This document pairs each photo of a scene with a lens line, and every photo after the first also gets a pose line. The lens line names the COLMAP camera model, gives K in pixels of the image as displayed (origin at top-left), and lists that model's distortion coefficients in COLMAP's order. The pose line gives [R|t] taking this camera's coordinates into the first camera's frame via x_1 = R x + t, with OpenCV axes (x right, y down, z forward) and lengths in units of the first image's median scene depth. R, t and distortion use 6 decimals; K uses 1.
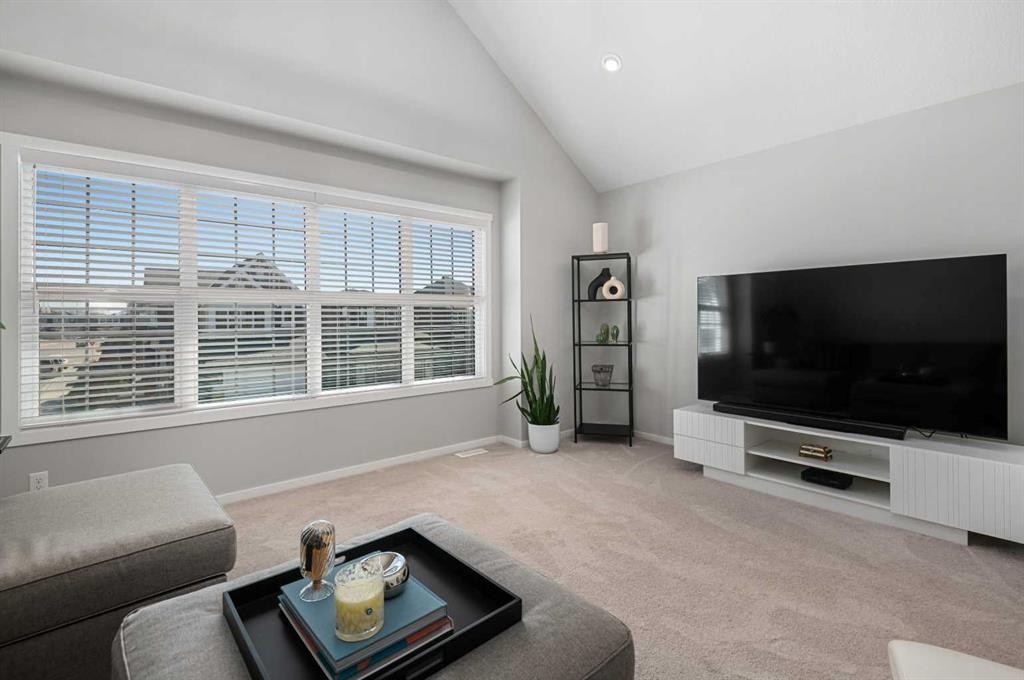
lens RADIAL K [[473.3, 0, 511.8], [0, 473.3, 319.9], [0, 0, 1]] dist [-0.000850, -0.000603]
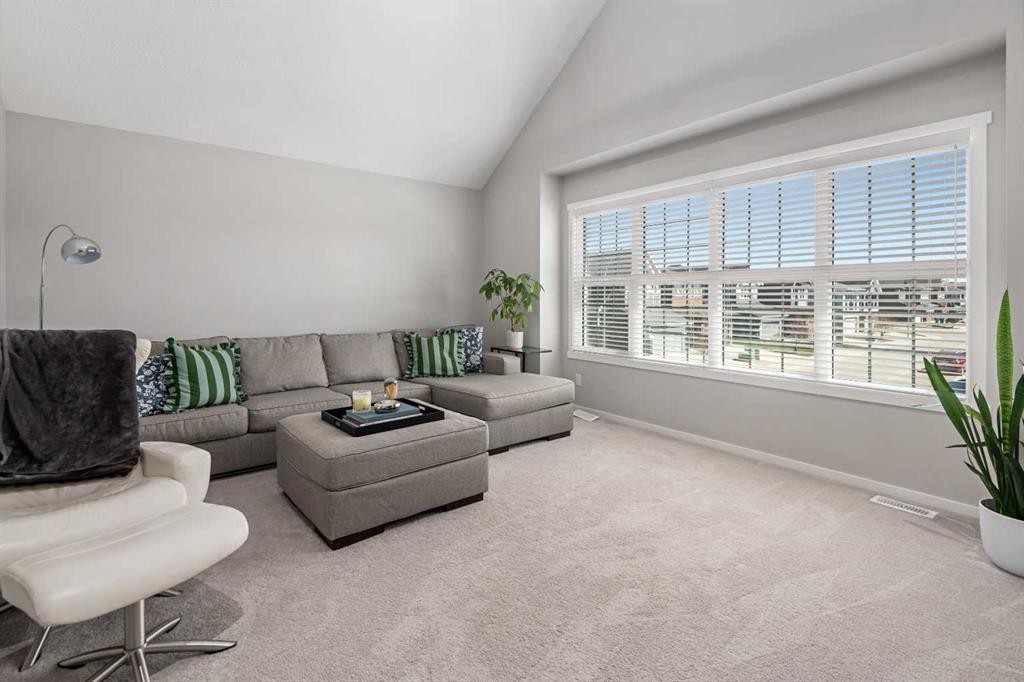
lens RADIAL K [[489.3, 0, 507.4], [0, 489.3, 292.0], [0, 0, 1]] dist [0.000402, -0.000233]
pose [[-0.060410, -0.002898, -0.998169, 0.781437], [-0.004753, 0.999985, -0.002615, -0.007746], [0.998162, 0.004586, -0.060423, 0.642554]]
